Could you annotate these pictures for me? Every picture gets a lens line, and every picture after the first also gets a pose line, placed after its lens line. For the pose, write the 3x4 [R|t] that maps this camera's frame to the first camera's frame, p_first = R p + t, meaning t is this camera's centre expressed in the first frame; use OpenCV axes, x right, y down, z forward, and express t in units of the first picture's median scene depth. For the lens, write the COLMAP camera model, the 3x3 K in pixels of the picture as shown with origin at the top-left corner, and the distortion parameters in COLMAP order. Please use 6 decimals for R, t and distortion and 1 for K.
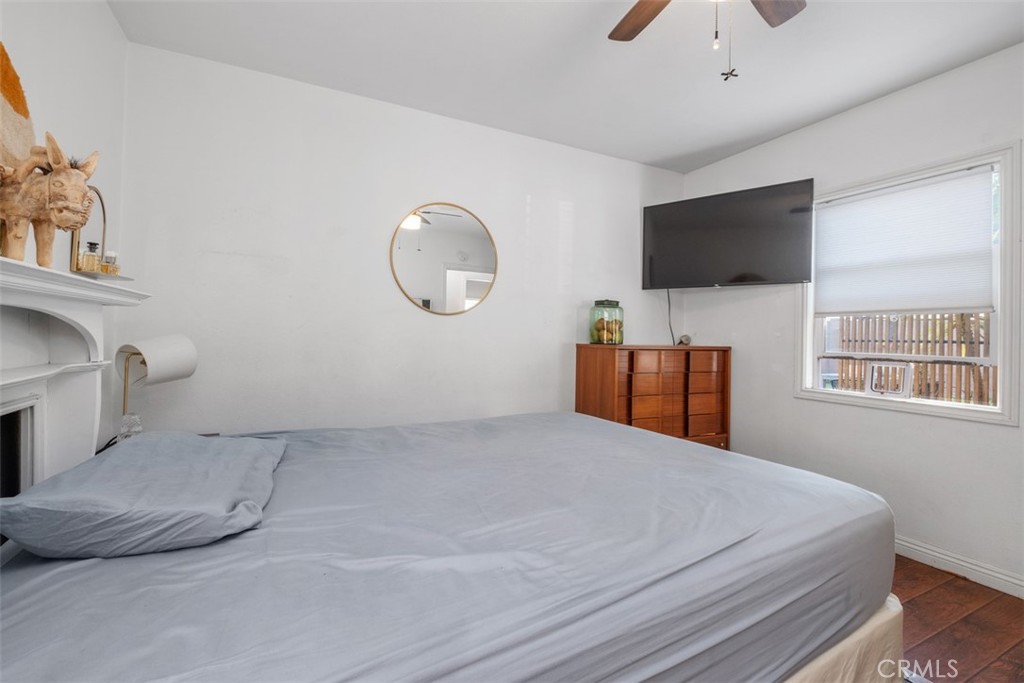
lens RADIAL K [[448.5, 0, 510.1], [0, 448.5, 332.1], [0, 0, 1]] dist [-0.001438, -0.000177]
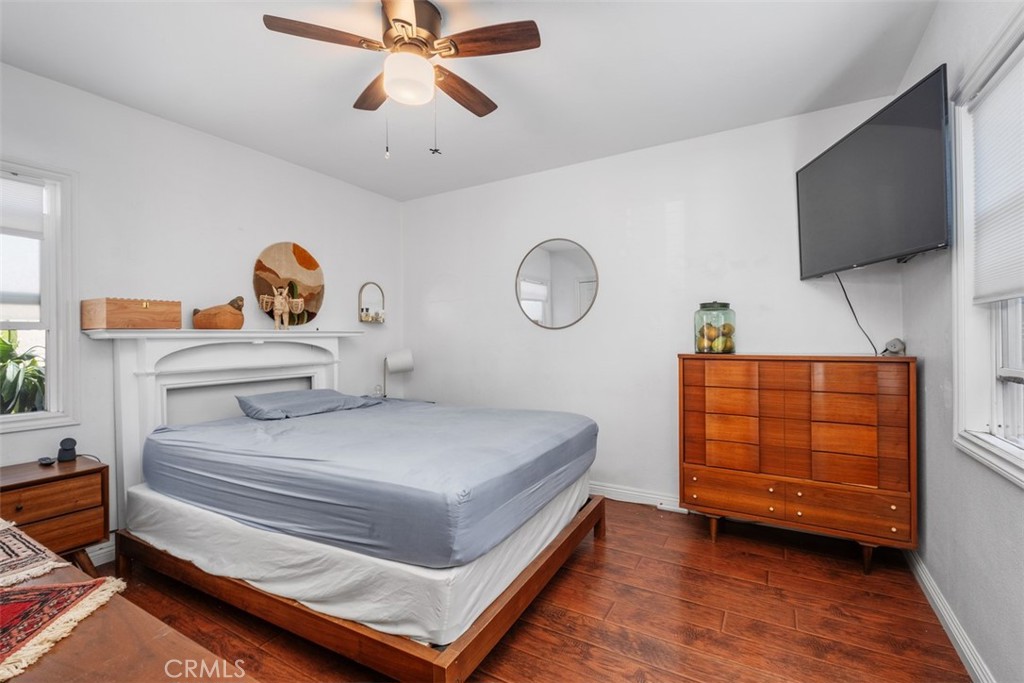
lens RADIAL K [[446.2, 0, 506.5], [0, 446.2, 340.8], [0, 0, 1]] dist [-0.005623, -0.000584]
pose [[0.549658, -0.021719, -0.835107, 0.723867], [0.023431, 0.999670, -0.010578, 0.003378], [0.835061, -0.013753, 0.549985, 0.190618]]
